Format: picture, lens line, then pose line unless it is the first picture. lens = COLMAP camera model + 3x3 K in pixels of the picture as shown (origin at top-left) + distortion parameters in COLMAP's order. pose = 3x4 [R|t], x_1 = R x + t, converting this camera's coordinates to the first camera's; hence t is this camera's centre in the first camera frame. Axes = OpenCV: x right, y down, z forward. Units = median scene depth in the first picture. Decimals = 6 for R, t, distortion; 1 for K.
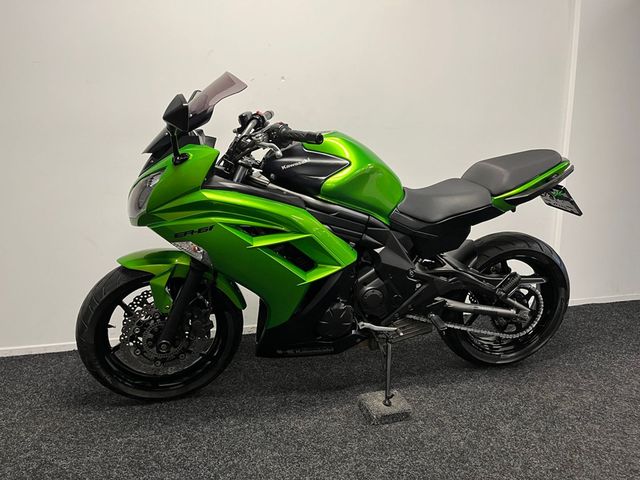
lens RADIAL K [[484.1, 0, 318.5], [0, 484.1, 239.9], [0, 0, 1]] dist [0.083904, -0.113784]
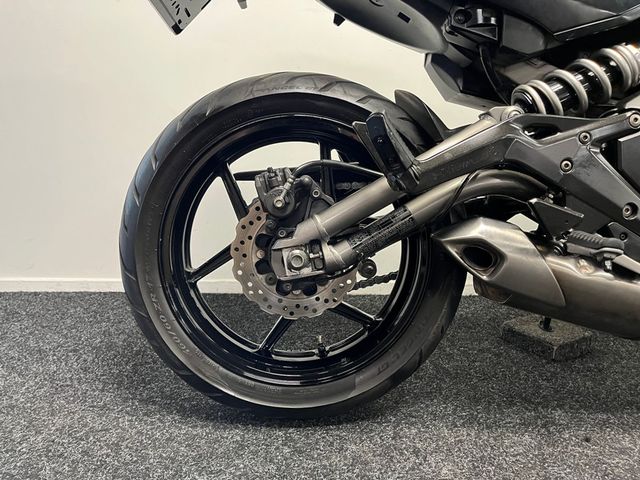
lens RADIAL K [[484.1, 0, 314.1], [0, 484.1, 237.1], [0, 0, 1]] dist [0.083904, -0.113784]
pose [[0.978589, 0.065911, -0.194983, -0.208054], [-0.060352, 0.997587, 0.034322, 0.149575], [0.196775, -0.021820, 0.980206, 0.525464]]
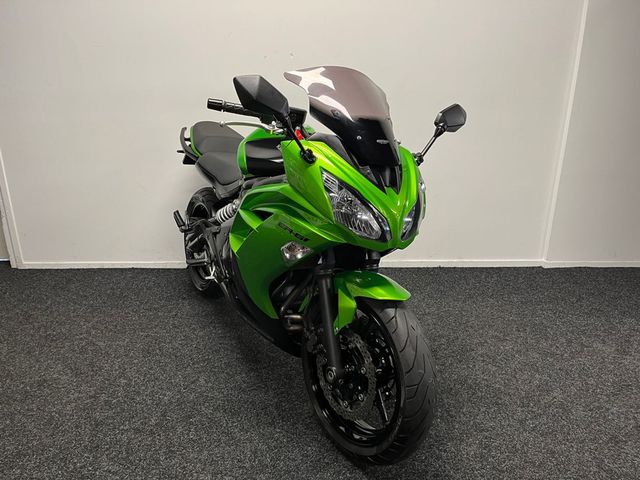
lens RADIAL K [[484.1, 0, 320.7], [0, 484.1, 241.4], [0, 0, 1]] dist [0.083904, -0.113784]
pose [[0.976918, 0.078195, -0.198790, 0.333443], [-0.048150, 0.987251, 0.151714, -0.093266], [0.208119, -0.138640, 0.968228, -0.219647]]
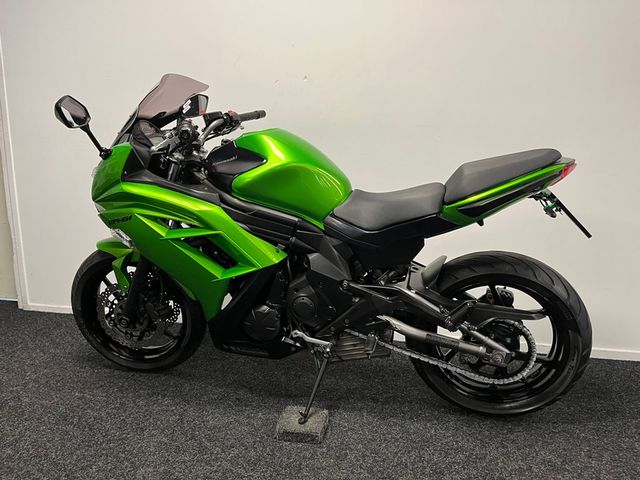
lens RADIAL K [[484.1, 0, 319.3], [0, 484.1, 240.8], [0, 0, 1]] dist [0.083904, -0.113784]
pose [[0.895081, 0.082545, -0.438197, 0.530626], [-0.087174, 0.996147, 0.009582, -0.016917], [0.437299, 0.029623, 0.898828, 0.165692]]
